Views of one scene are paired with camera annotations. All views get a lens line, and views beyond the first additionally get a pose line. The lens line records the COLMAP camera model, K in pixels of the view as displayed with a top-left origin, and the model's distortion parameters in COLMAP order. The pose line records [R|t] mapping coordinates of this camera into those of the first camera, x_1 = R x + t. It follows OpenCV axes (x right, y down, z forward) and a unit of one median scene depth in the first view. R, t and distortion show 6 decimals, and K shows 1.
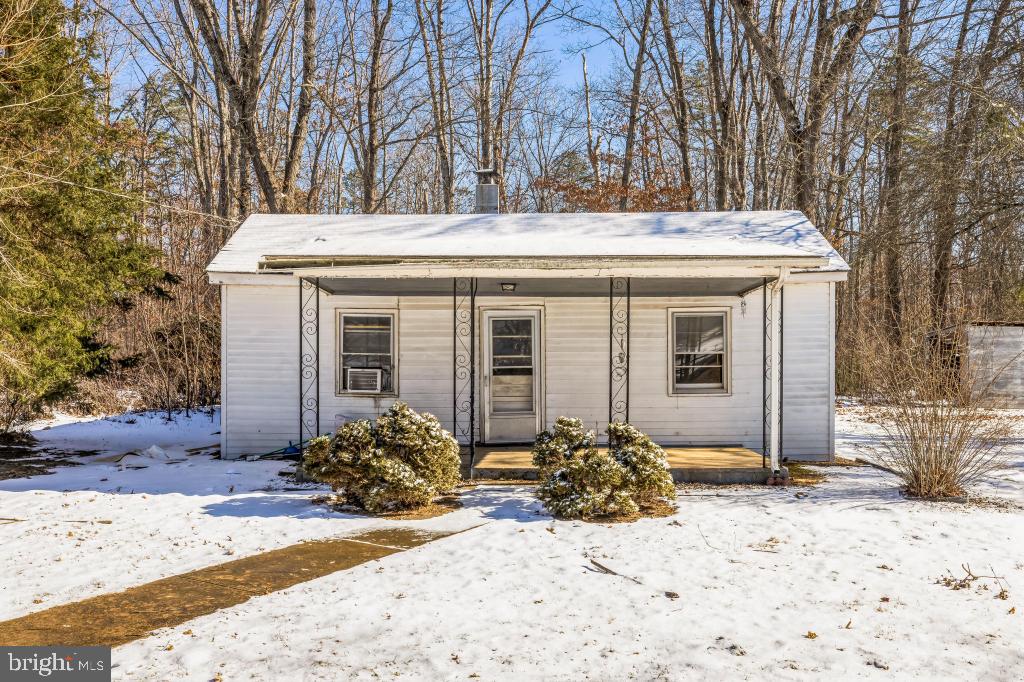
lens RADIAL K [[902.2, 0, 512.0], [0, 902.2, 341.0], [0, 0, 1]] dist [-0.010933, -0.002663]
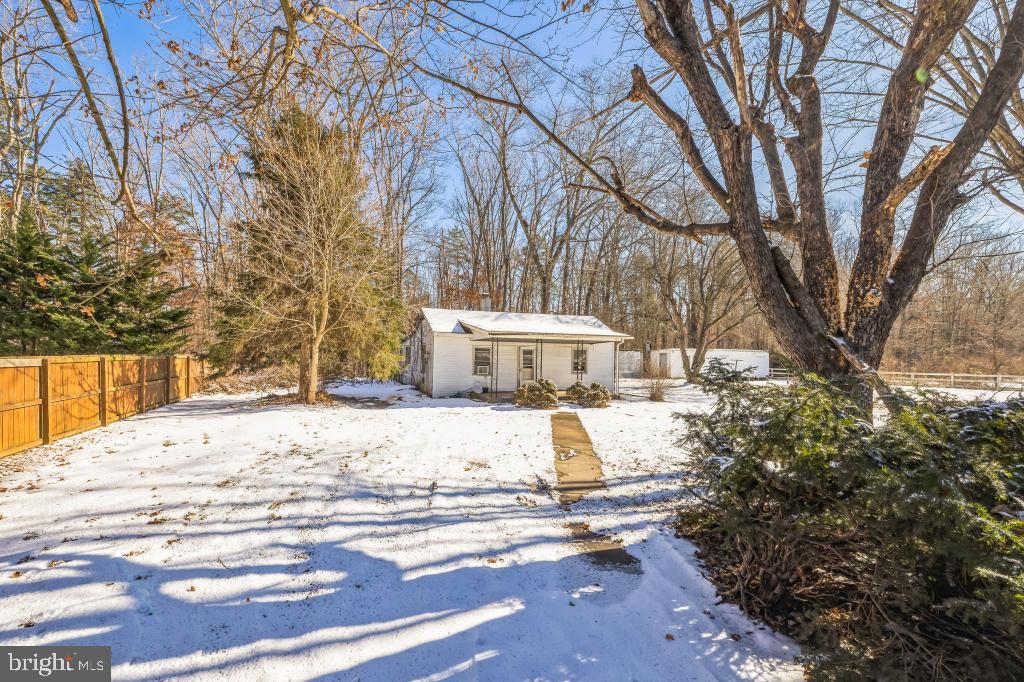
lens RADIAL K [[442.0, 0, 512.0], [0, 442.0, 341.0], [0, 0, 1]] dist [-0.000221, -0.000039]
pose [[0.913636, 0.024871, 0.405772, -0.659068], [-0.018167, 0.999628, -0.020365, -0.023070], [-0.406127, 0.011234, 0.913747, -0.350166]]
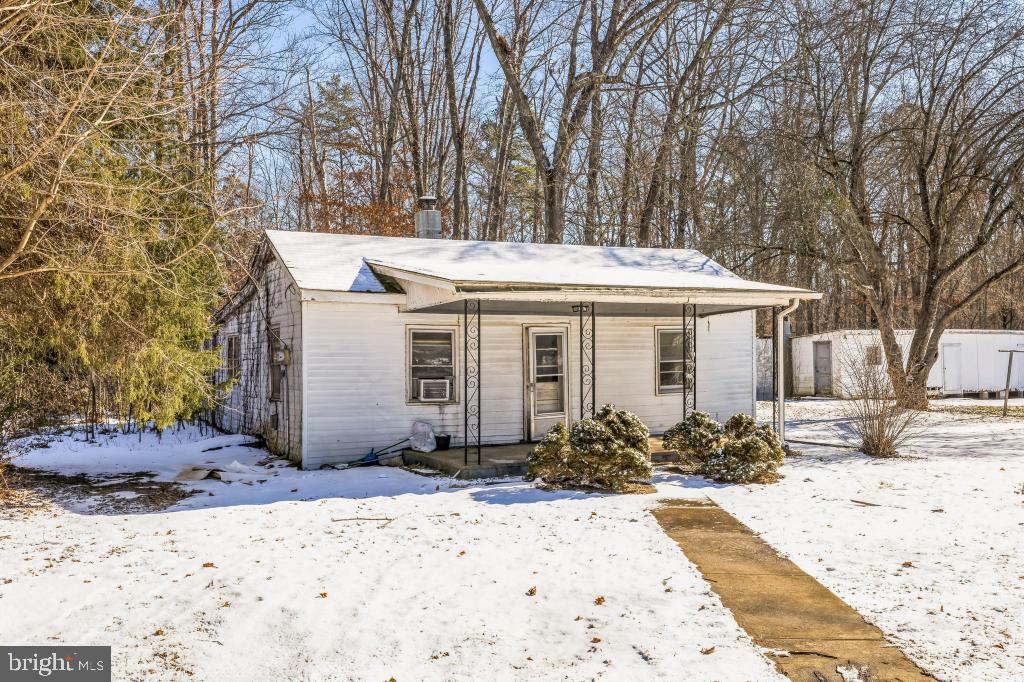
lens RADIAL K [[919.6, 0, 512.0], [0, 919.6, 341.0], [0, 0, 1]] dist [-0.010054, 0.000748]
pose [[0.887196, -0.003017, 0.461383, -0.597957], [0.007454, 0.999942, -0.007796, -0.006931], [-0.461332, 0.010356, 0.887167, -0.049334]]
